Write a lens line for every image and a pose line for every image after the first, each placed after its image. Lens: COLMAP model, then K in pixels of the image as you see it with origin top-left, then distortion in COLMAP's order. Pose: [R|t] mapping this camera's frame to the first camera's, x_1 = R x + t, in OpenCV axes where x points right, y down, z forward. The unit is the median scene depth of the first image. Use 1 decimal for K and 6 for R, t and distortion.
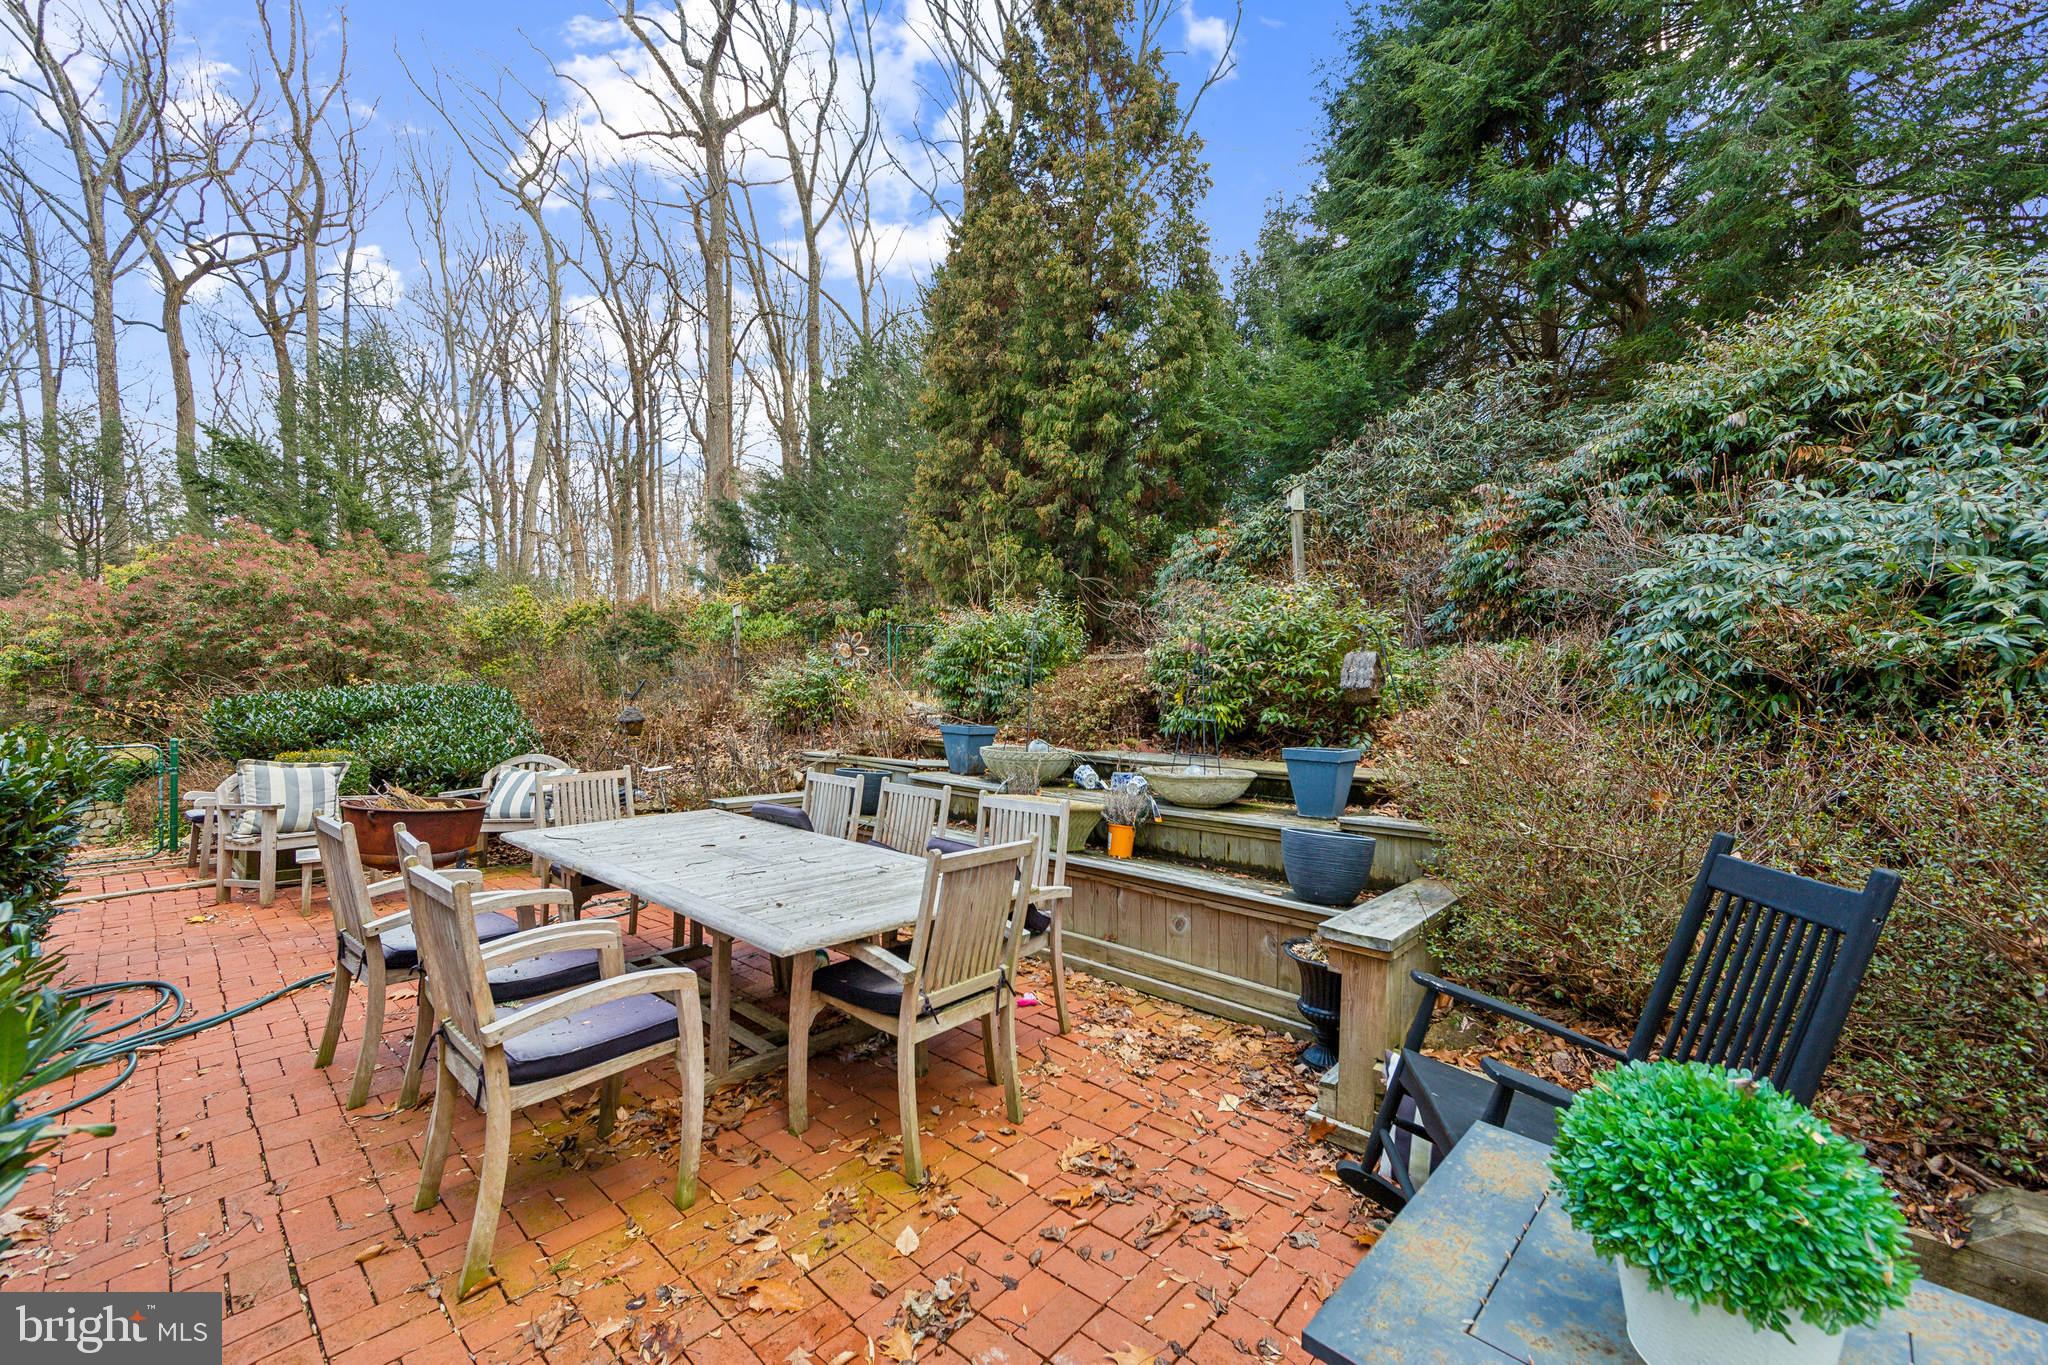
lens RADIAL K [[818.5, 0, 1024.0], [0, 818.5, 682.5], [0, 0, 1]] dist [0.000195, -0.000070]
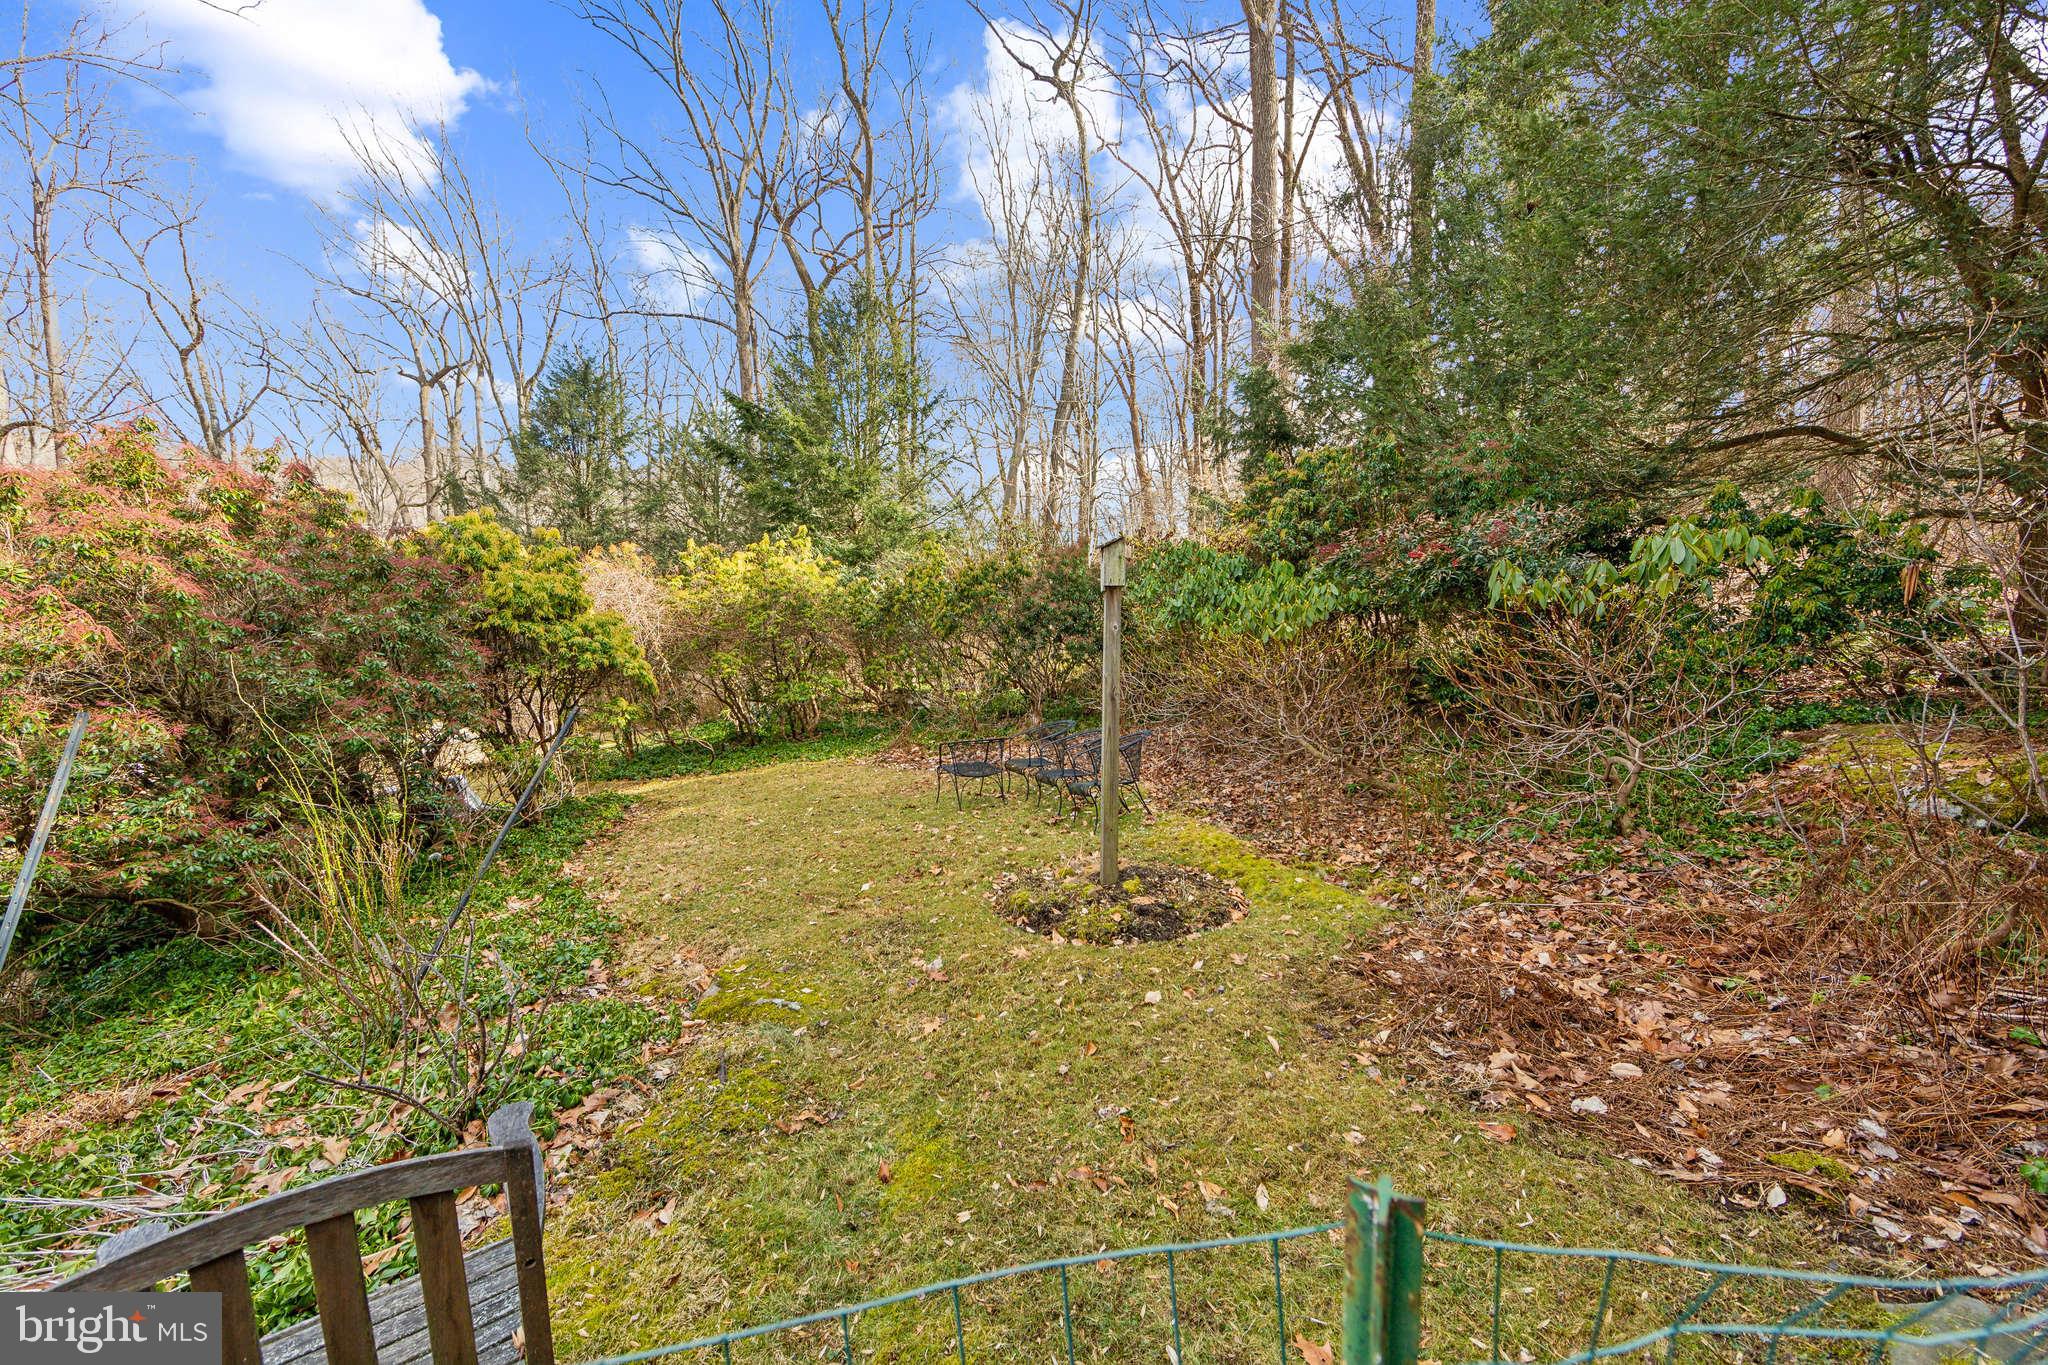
lens RADIAL K [[818.5, 0, 1024.0], [0, 818.5, 682.5], [0, 0, 1]] dist [0.000195, -0.000070]
pose [[0.773380, 0.039920, -0.632685, -0.072660], [0.006698, 0.997445, 0.071122, -0.026241], [0.633907, -0.059242, 0.771137, 0.285226]]
